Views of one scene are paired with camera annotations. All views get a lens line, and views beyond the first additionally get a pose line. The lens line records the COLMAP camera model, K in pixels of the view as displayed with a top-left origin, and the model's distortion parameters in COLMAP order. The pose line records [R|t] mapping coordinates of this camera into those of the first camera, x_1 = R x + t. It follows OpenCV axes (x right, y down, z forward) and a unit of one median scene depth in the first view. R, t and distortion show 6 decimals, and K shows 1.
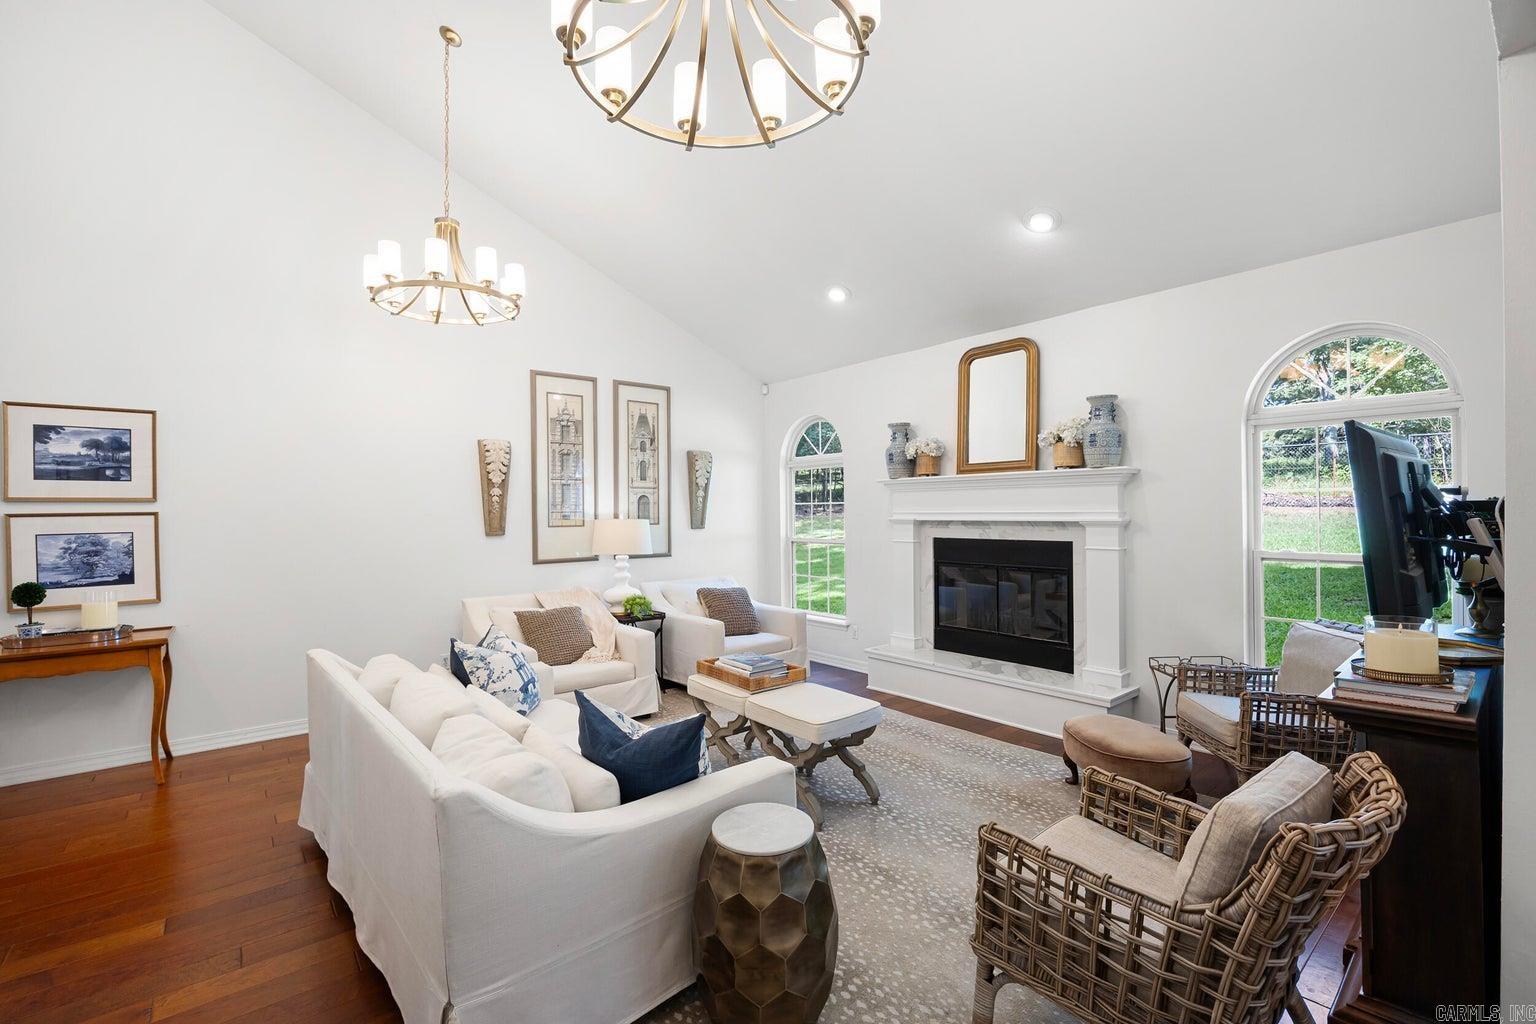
lens RADIAL K [[684.1, 0, 773.0], [0, 684.1, 508.4], [0, 0, 1]] dist [-0.017995, -0.000486]
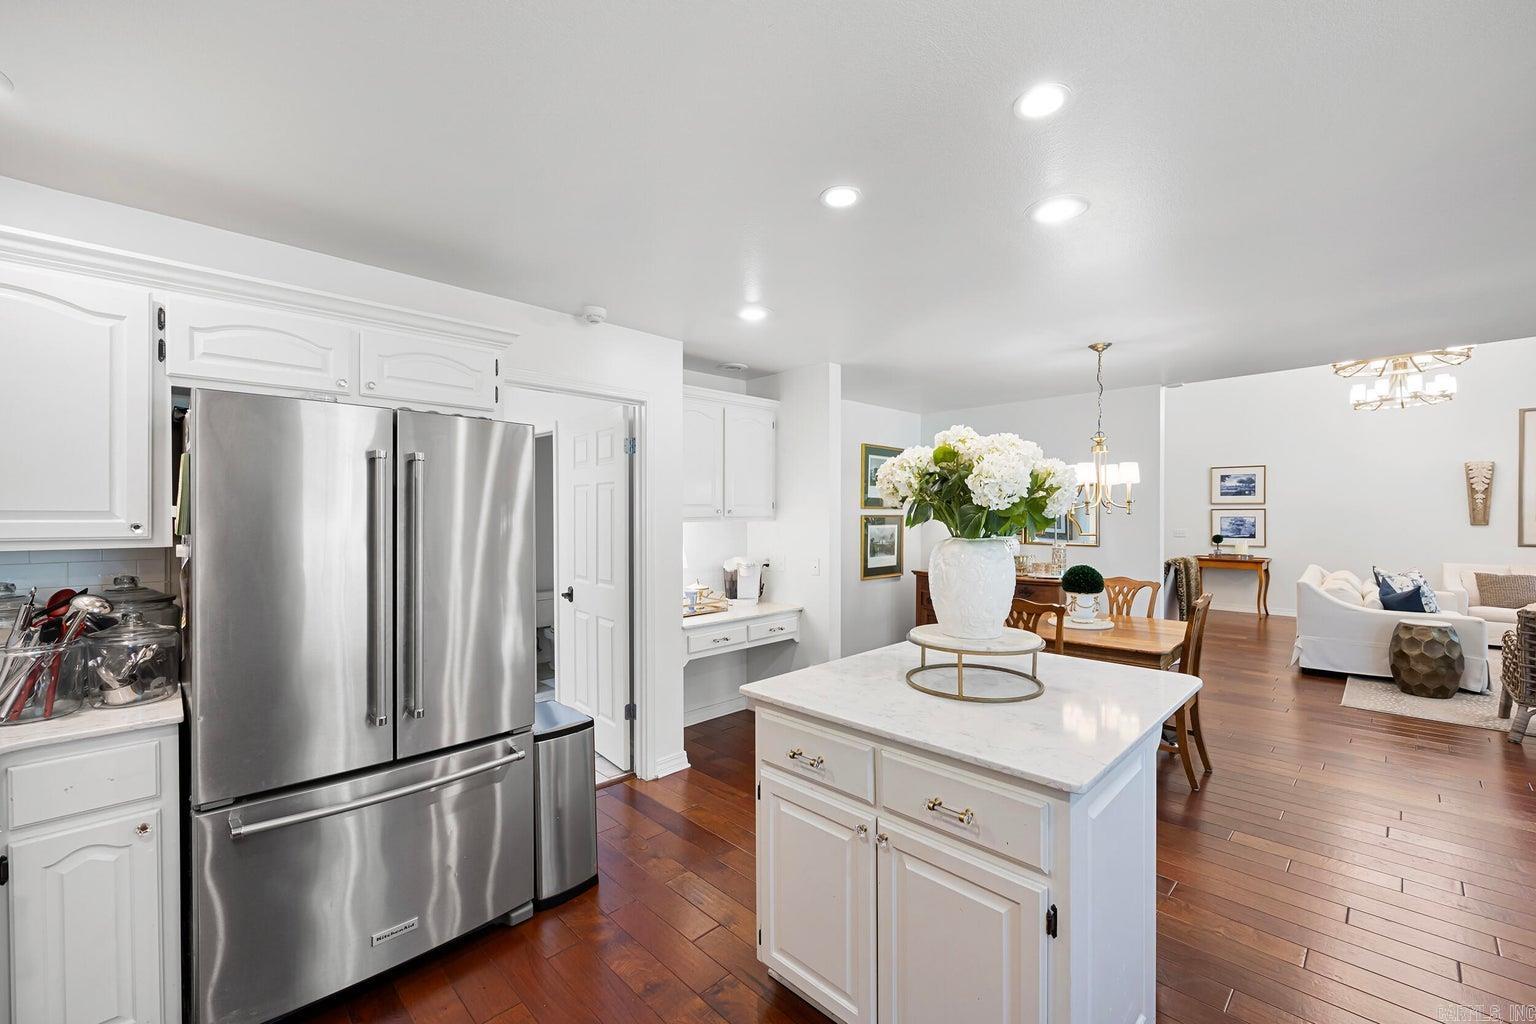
lens RADIAL K [[617.4, 0, 774.5], [0, 617.4, 520.8], [0, 0, 1]] dist [-0.000650, -0.000644]
pose [[0.080163, 0.016157, -0.996651, 1.090860], [-0.007678, 0.999849, 0.015591, 0.027668], [0.996752, 0.006403, 0.080275, -0.875731]]
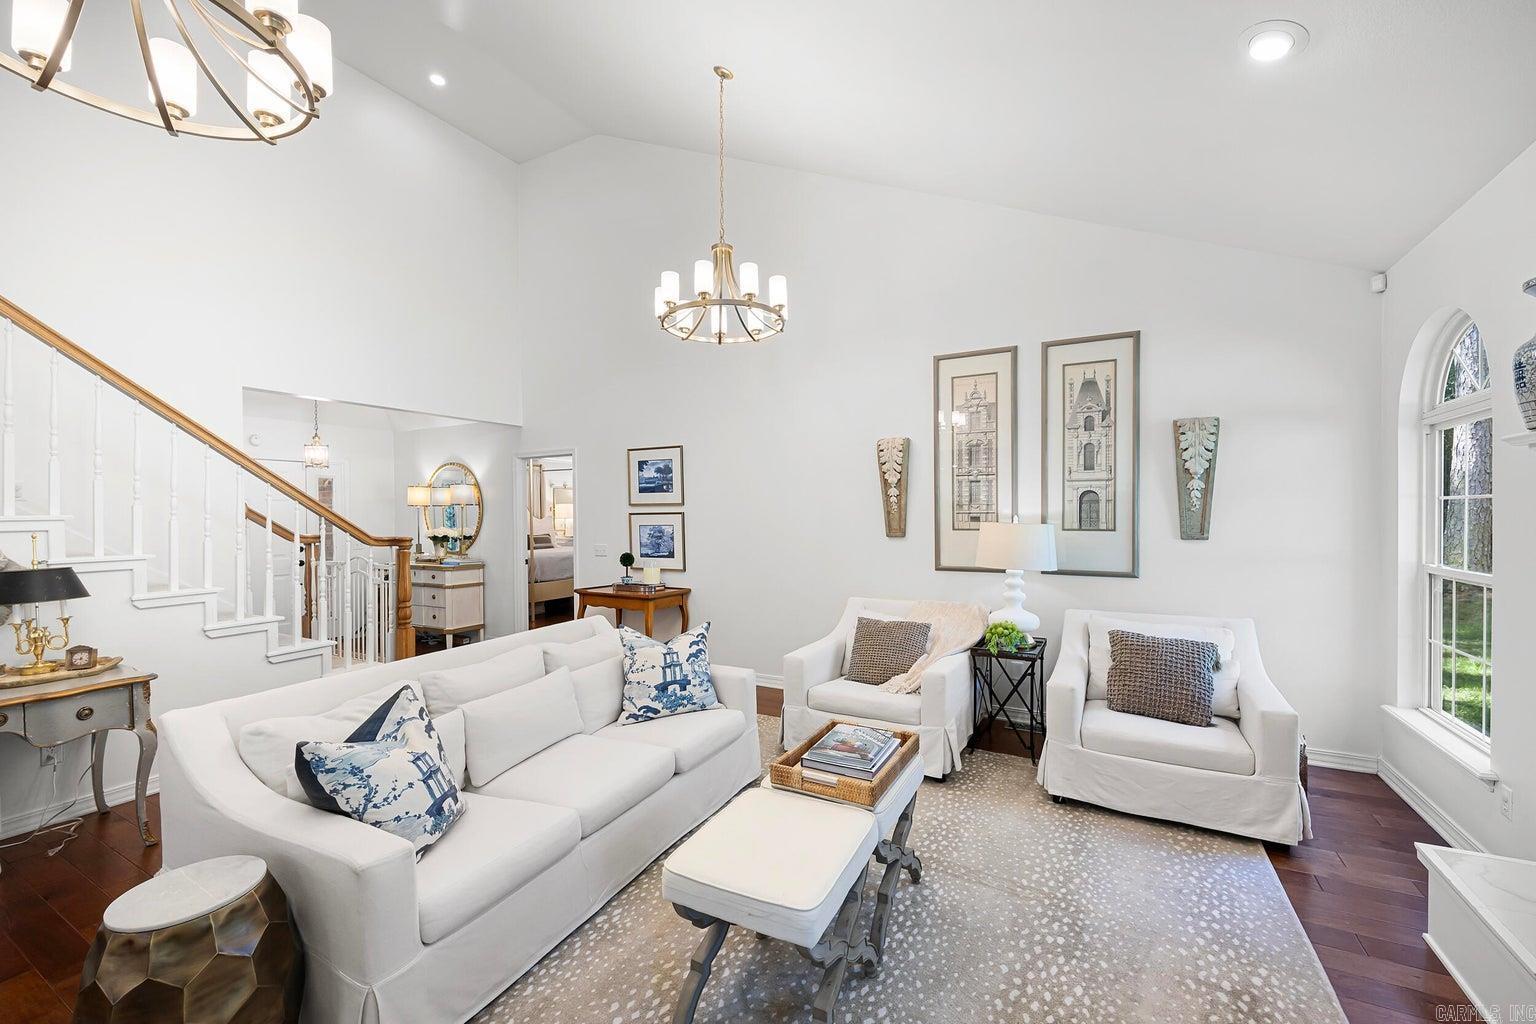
lens RADIAL K [[617.4, 0, 768.0], [0, 617.4, 518.8], [0, 0, 1]] dist [-0.000650, -0.000644]
pose [[0.369741, 0.016707, -0.928985, 0.452347], [0.006333, 0.999770, 0.020501, -0.007166], [0.929113, -0.013464, 0.369550, 0.668629]]
